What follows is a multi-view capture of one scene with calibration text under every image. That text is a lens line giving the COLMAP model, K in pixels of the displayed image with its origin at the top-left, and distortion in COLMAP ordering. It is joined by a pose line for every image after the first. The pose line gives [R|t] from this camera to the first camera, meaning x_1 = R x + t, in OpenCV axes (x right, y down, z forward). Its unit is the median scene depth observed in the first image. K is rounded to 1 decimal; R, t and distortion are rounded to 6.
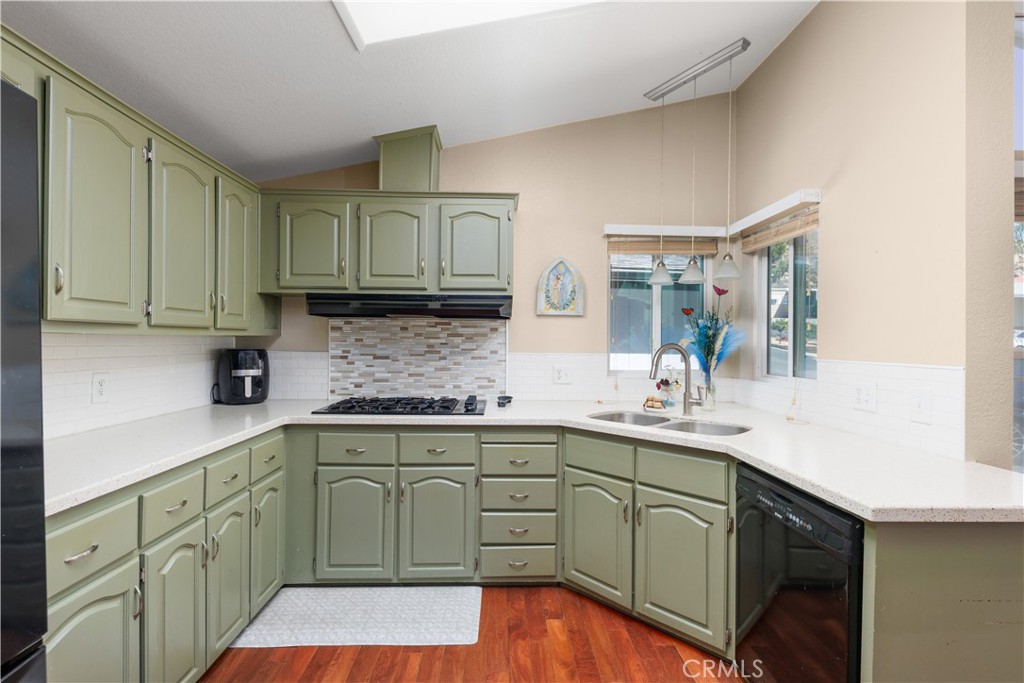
lens RADIAL K [[466.1, 0, 512.0], [0, 466.1, 341.5], [0, 0, 1]] dist [0.000010, 0.000006]
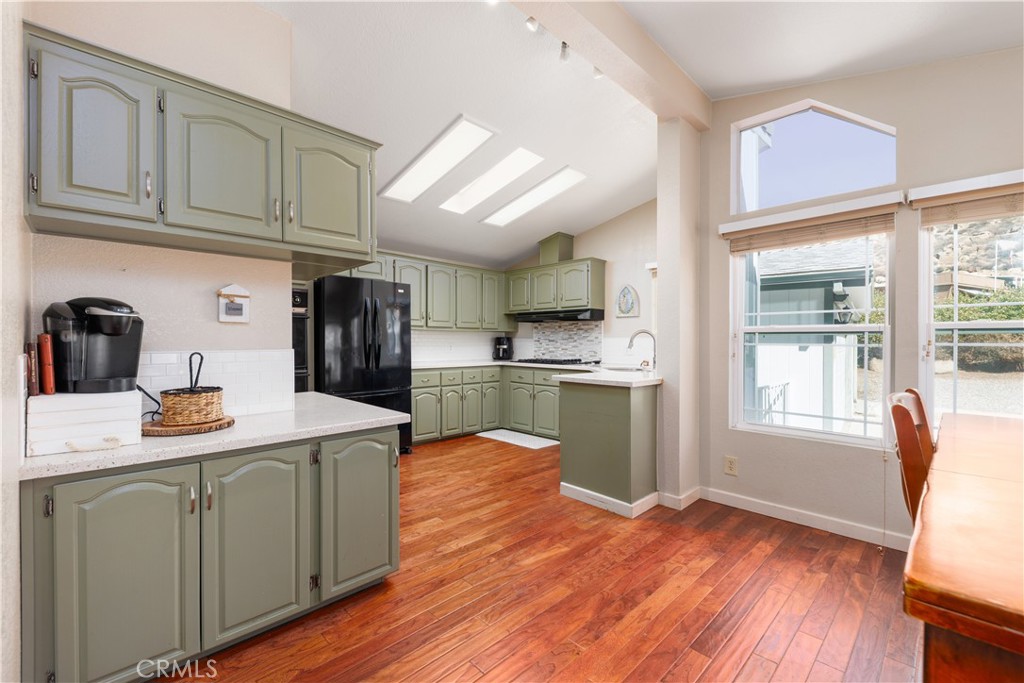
lens RADIAL K [[433.4, 0, 512.0], [0, 433.4, 341.5], [0, 0, 1]] dist [-0.000007, 0.000021]
pose [[0.679166, -0.005730, -0.733962, 1.039718], [0.001137, 0.999977, -0.006755, 0.050370], [0.733984, 0.003754, 0.679157, -0.462483]]
